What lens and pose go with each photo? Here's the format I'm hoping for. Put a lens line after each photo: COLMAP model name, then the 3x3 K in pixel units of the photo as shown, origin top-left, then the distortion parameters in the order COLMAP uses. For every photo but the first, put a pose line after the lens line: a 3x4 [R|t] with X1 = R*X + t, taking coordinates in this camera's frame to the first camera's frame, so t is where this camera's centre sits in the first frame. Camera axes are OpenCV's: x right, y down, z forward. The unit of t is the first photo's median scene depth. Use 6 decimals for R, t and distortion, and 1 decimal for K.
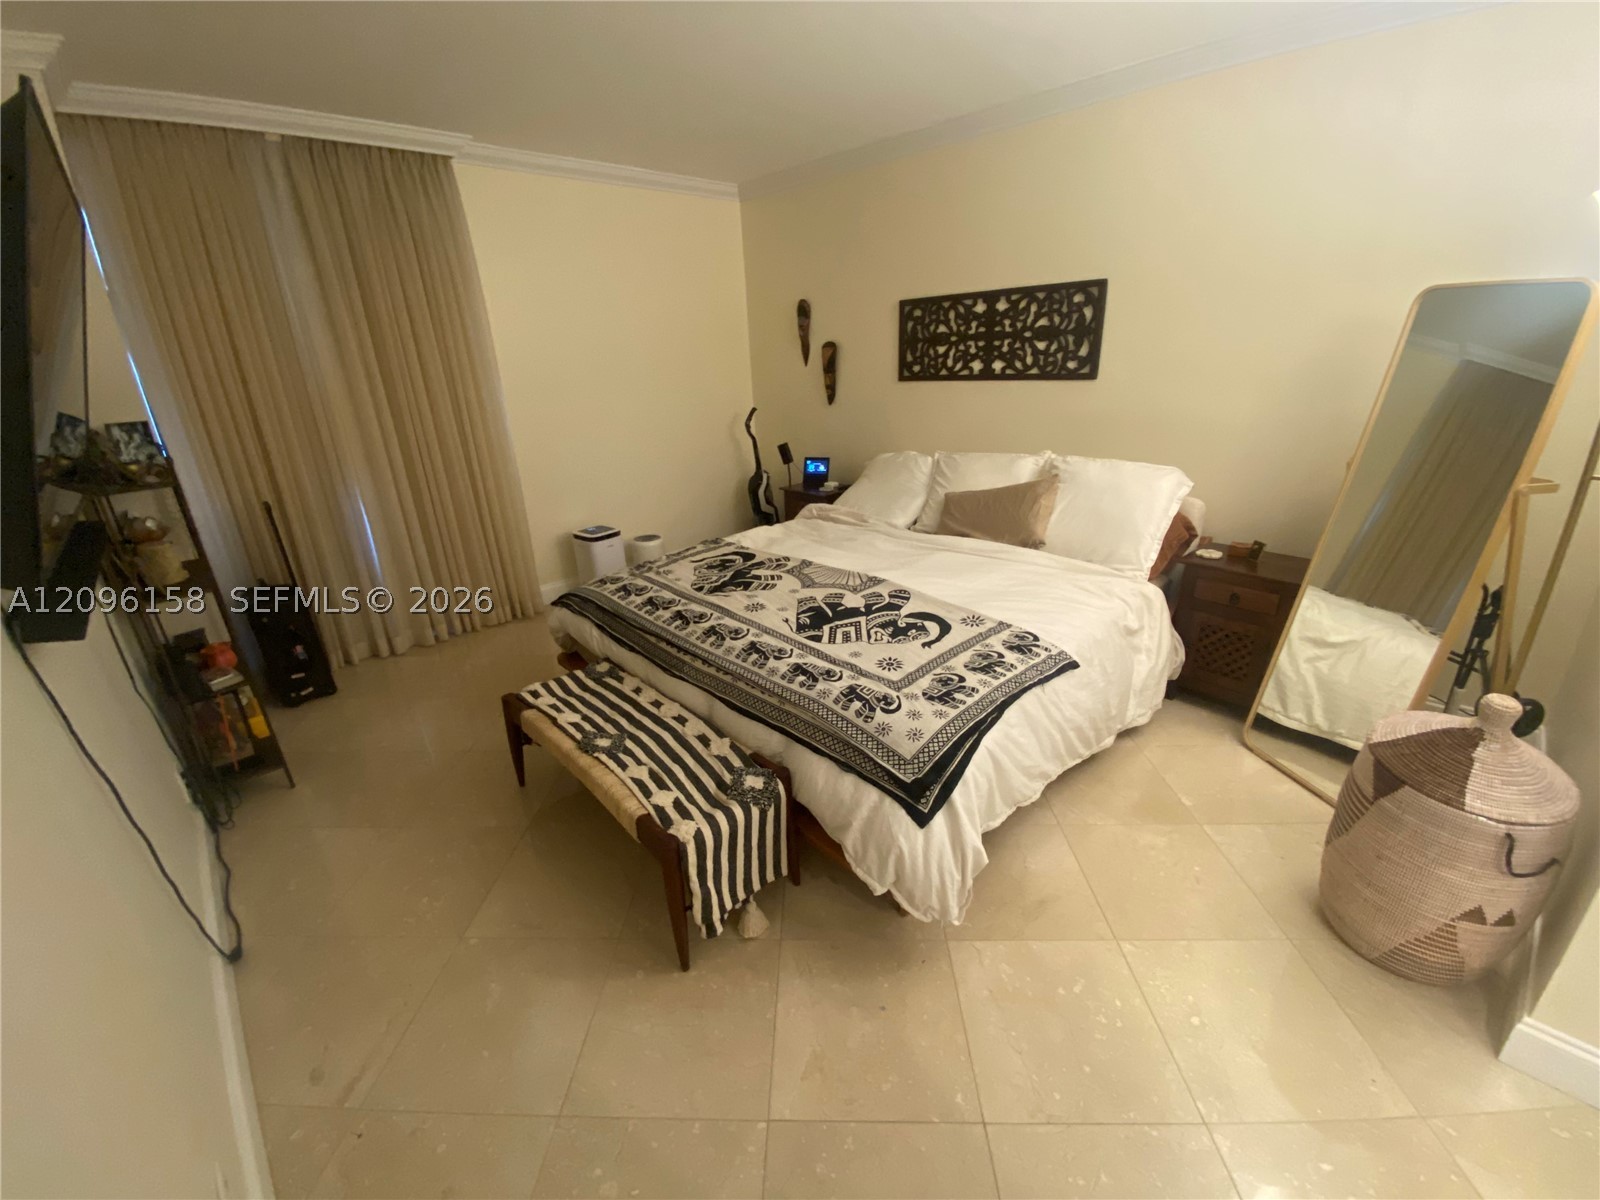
lens RADIAL K [[646.6, 0, 798.5], [0, 646.6, 595.8], [0, 0, 1]] dist [-0.003987, -0.000363]
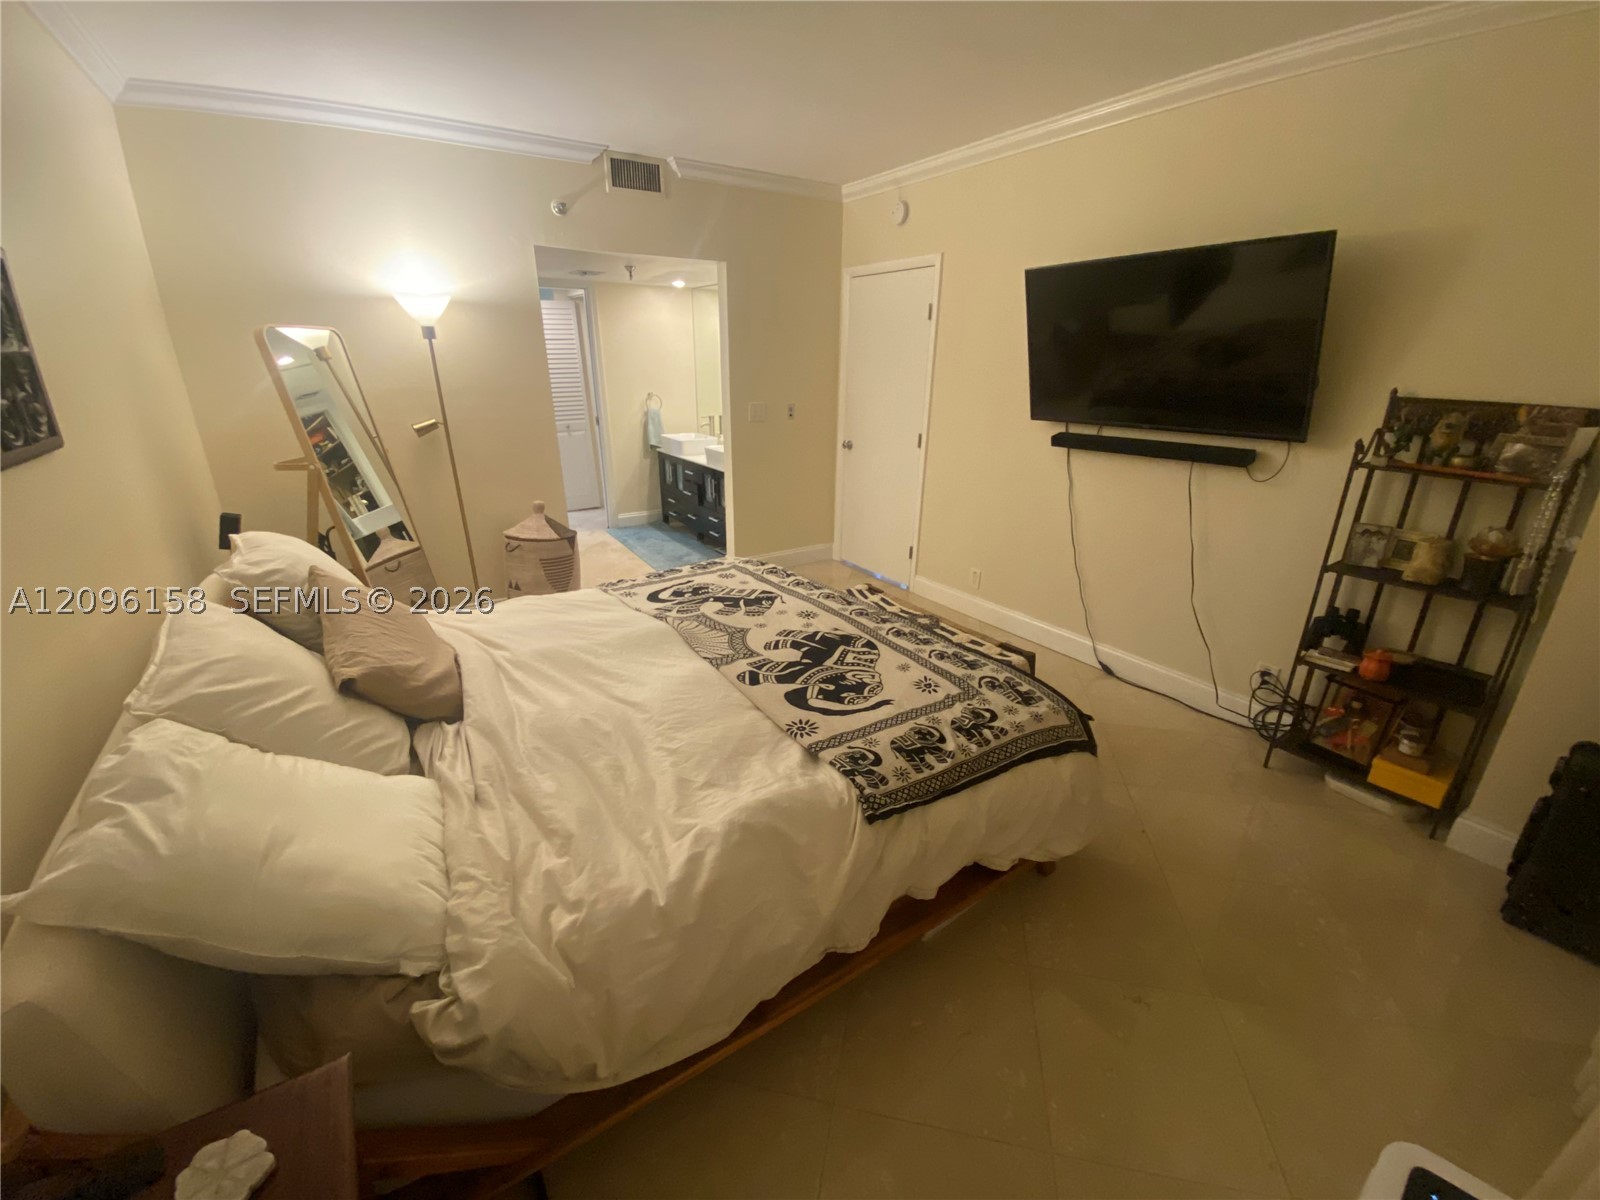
lens RADIAL K [[646.6, 0, 800.6], [0, 646.6, 594.4], [0, 0, 1]] dist [-0.003987, -0.000363]
pose [[-0.985432, -0.030497, 0.167315, -0.215273], [0.083867, 0.768719, 0.634064, -0.619180], [-0.147955, 0.638859, -0.754963, 1.678170]]
